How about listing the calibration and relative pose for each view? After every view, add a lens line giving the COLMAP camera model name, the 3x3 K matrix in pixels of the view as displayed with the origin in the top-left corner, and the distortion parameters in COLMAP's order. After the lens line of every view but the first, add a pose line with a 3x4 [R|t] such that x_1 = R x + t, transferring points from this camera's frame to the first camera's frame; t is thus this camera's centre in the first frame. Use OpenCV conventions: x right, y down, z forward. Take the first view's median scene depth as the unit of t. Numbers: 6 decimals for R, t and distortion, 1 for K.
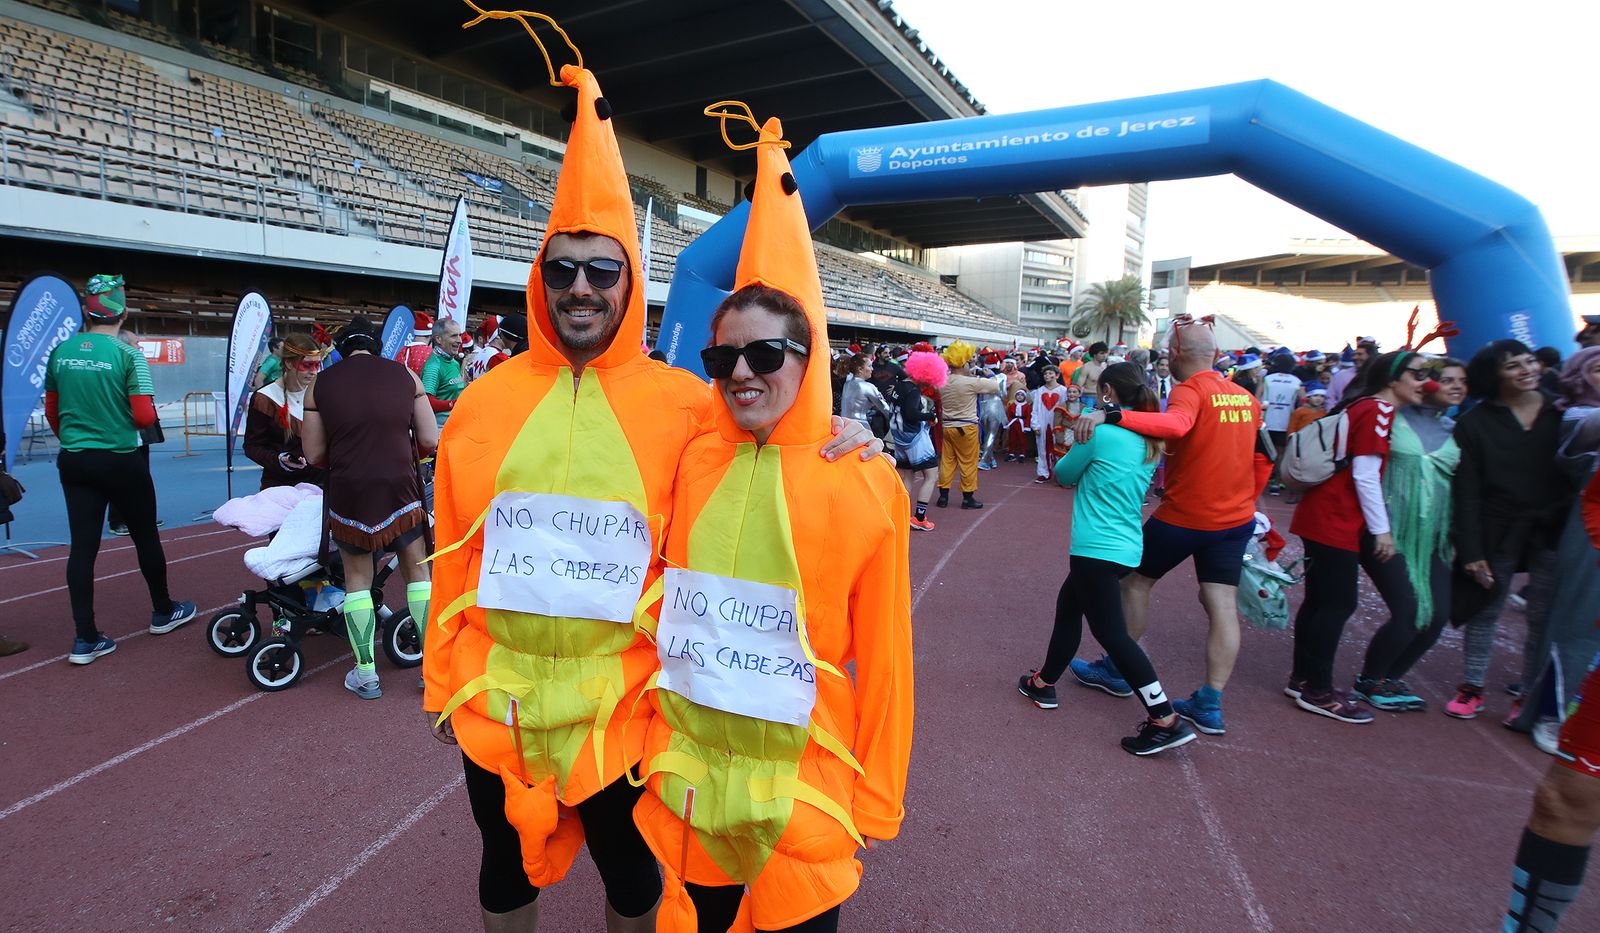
lens RADIAL K [[926.0, 0, 636.4], [0, 926.0, 507.0], [0, 0, 1]] dist [-0.018173, 0.001183]
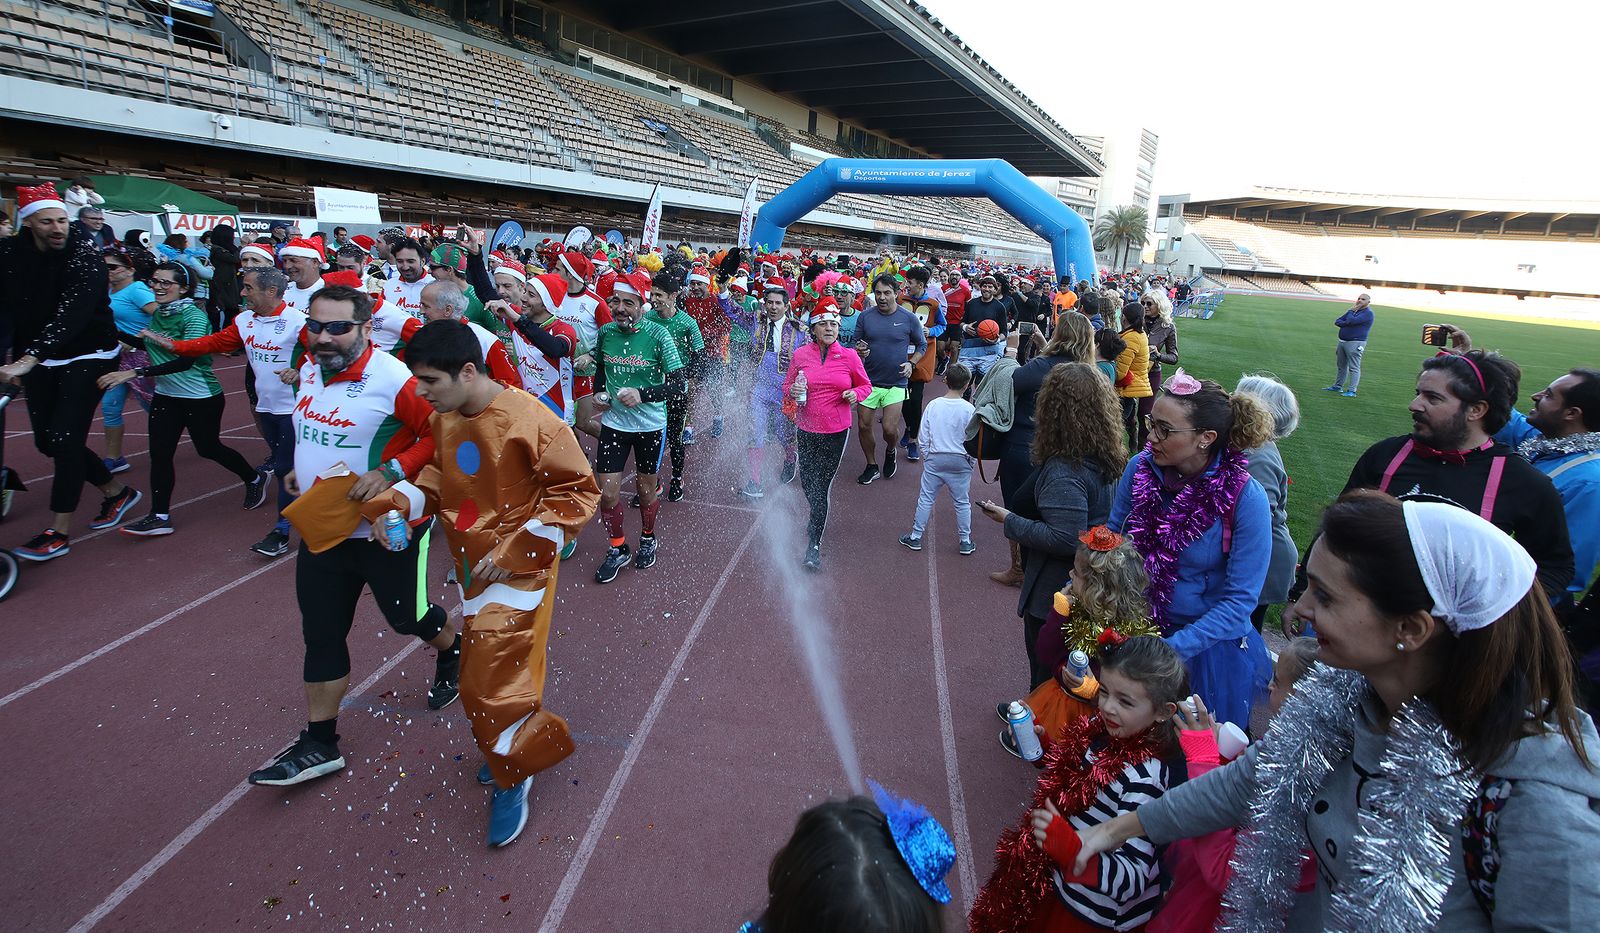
lens RADIAL K [[743.8, 0, 817.2], [0, 743.8, 399.1], [0, 0, 1]] dist [-0.018598, 0.002913]
pose [[0.996160, 0.044957, 0.075128, 0.015918], [-0.048161, 0.997981, 0.041394, 0.016132], [-0.073115, -0.044854, 0.996314, -0.146676]]
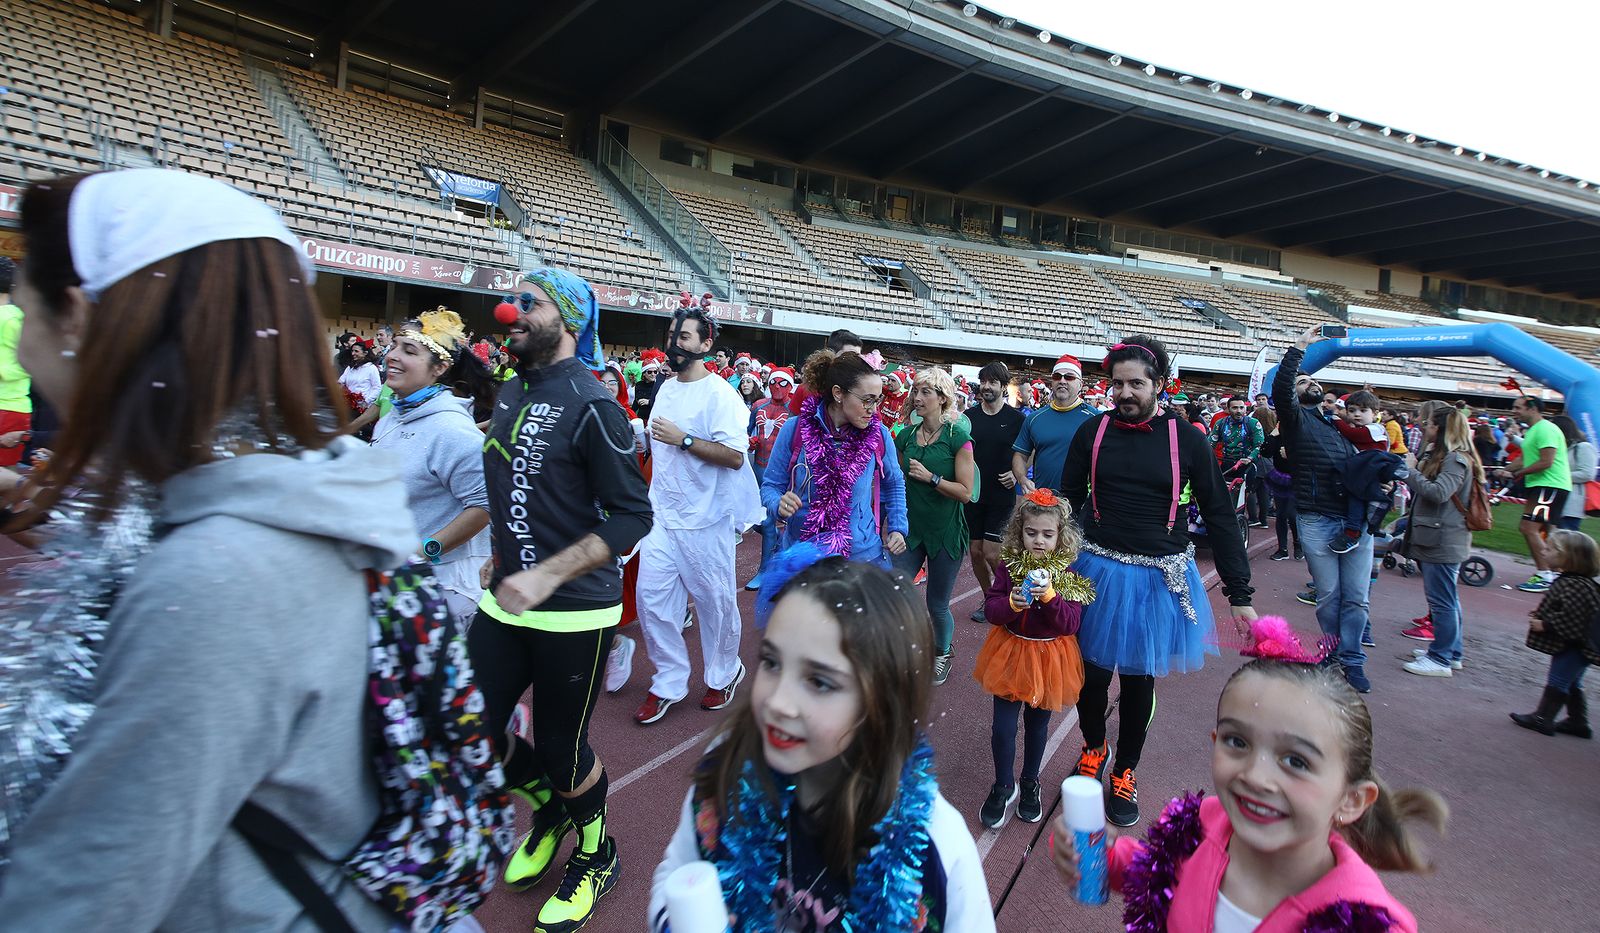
lens RADIAL K [[743.1, 0, 812.1], [0, 743.1, 375.1], [0, 0, 1]] dist [-0.020491, 0.002448]
pose [[0.802660, 0.037285, -0.595270, 0.055344], [-0.149603, 0.978724, -0.140423, 0.045895], [0.577369, 0.201766, 0.791160, -0.290289]]
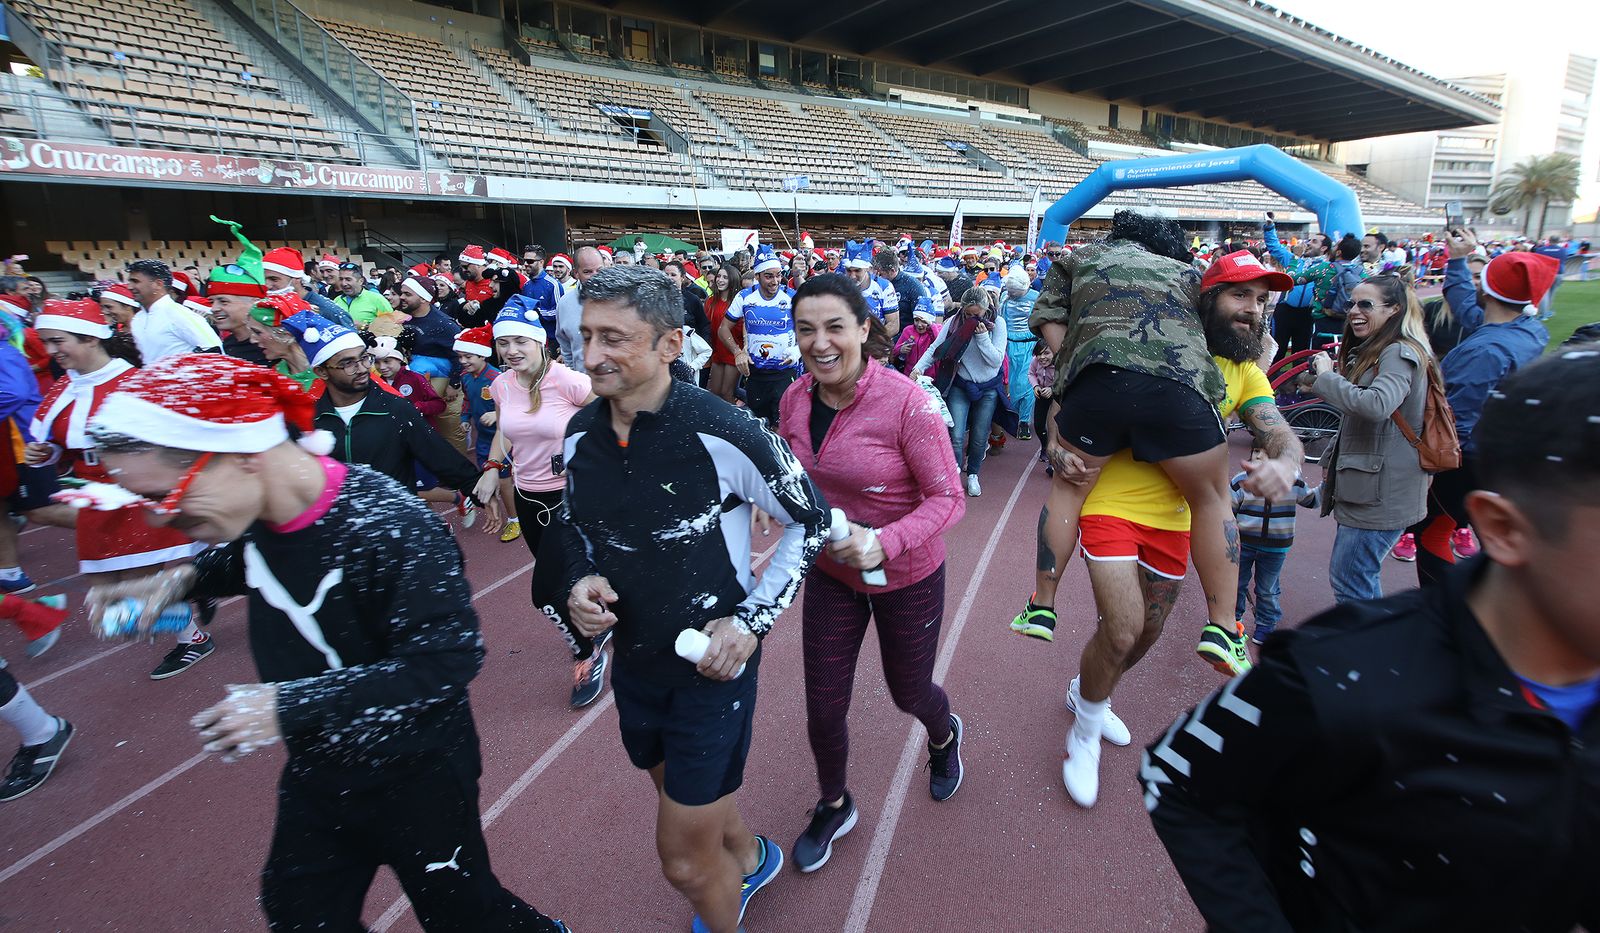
lens RADIAL K [[743.1, 0, 810.7], [0, 743.1, 407.2], [0, 0, 1]] dist [-0.020491, 0.002448]
pose [[0.944119, 0.036674, -0.327559, 0.026688], [-0.020224, 0.998364, 0.053487, 0.033322], [0.328984, -0.043873, 0.943316, -0.234983]]
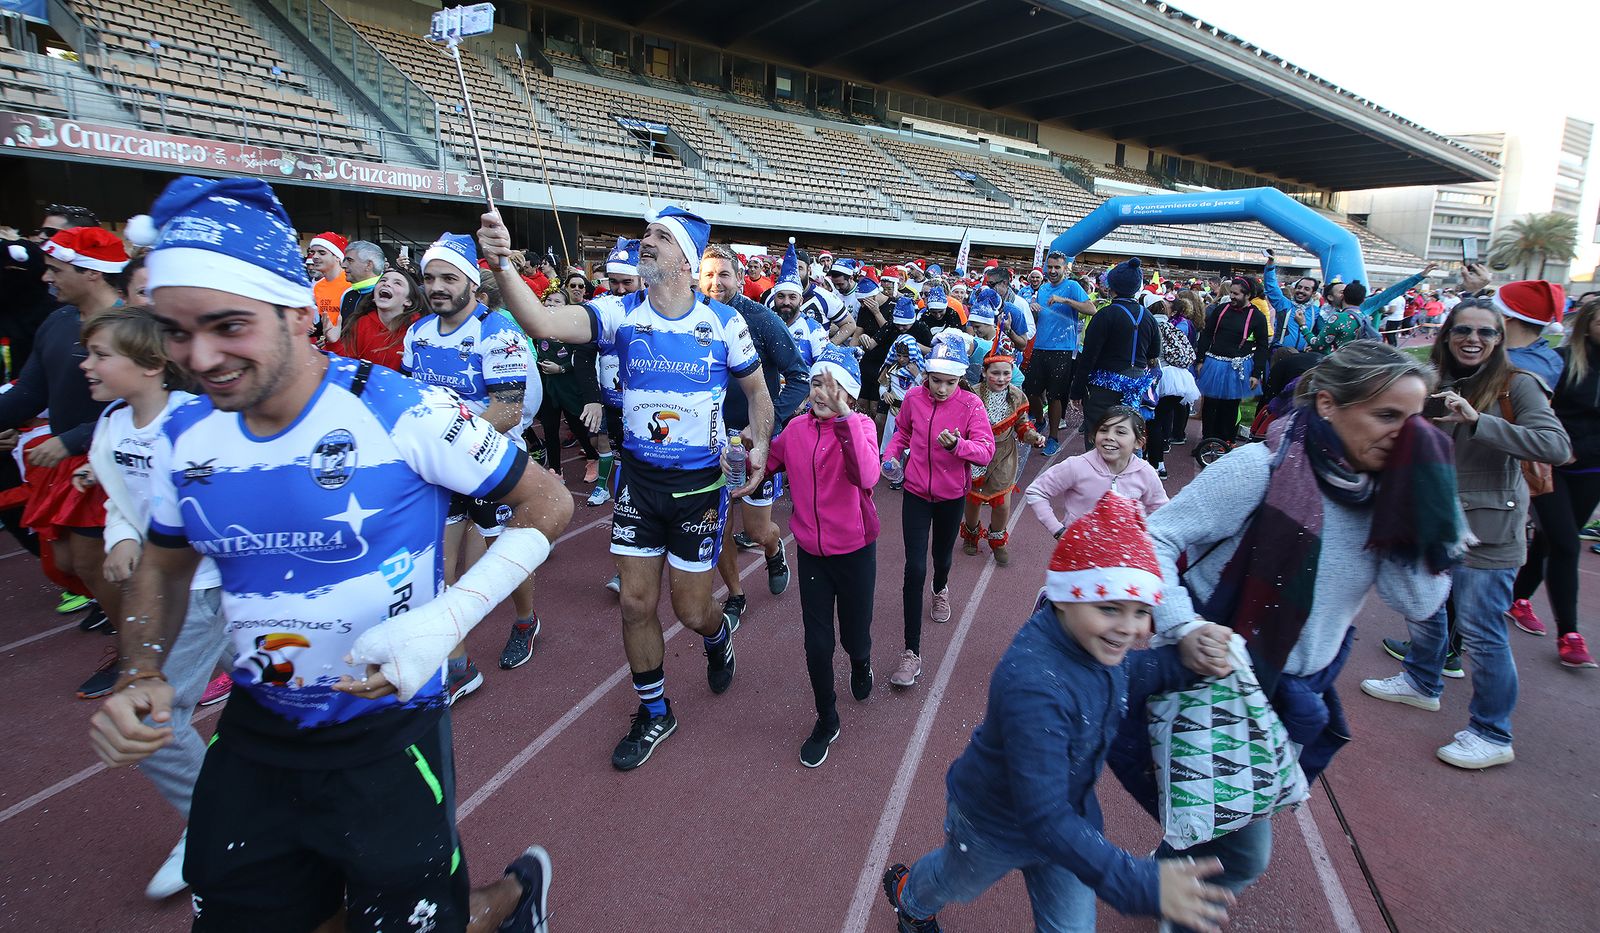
lens RADIAL K [[743.1, 0, 810.6], [0, 743.1, 388.6], [0, 0, 1]] dist [-0.020491, 0.002448]
pose [[0.942121, 0.066989, -0.328513, 0.025799], [-0.070325, 0.997523, 0.001730, 0.035178], [0.327815, 0.021473, 0.944498, -0.236052]]
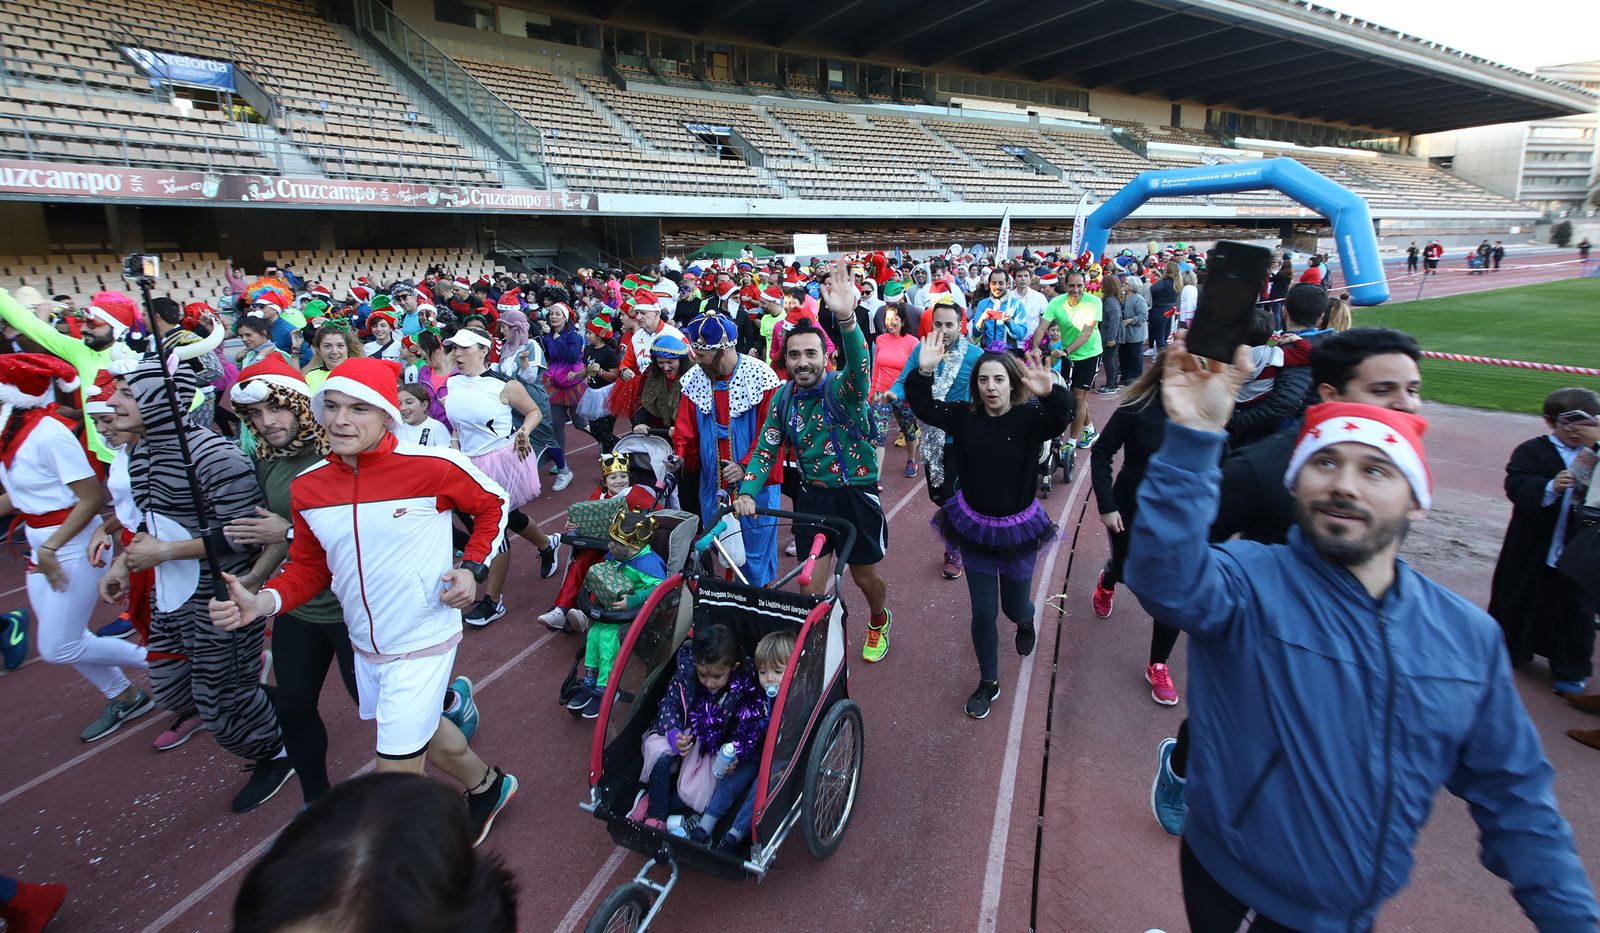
lens RADIAL K [[743.1, 0, 815.4], [0, 743.1, 379.9], [0, 0, 1]] dist [-0.020491, 0.002448]
pose [[0.914057, 0.033950, -0.404163, 0.046055], [-0.026519, 0.999361, 0.023973, 0.037196], [0.404718, -0.011195, 0.914373, -0.283117]]
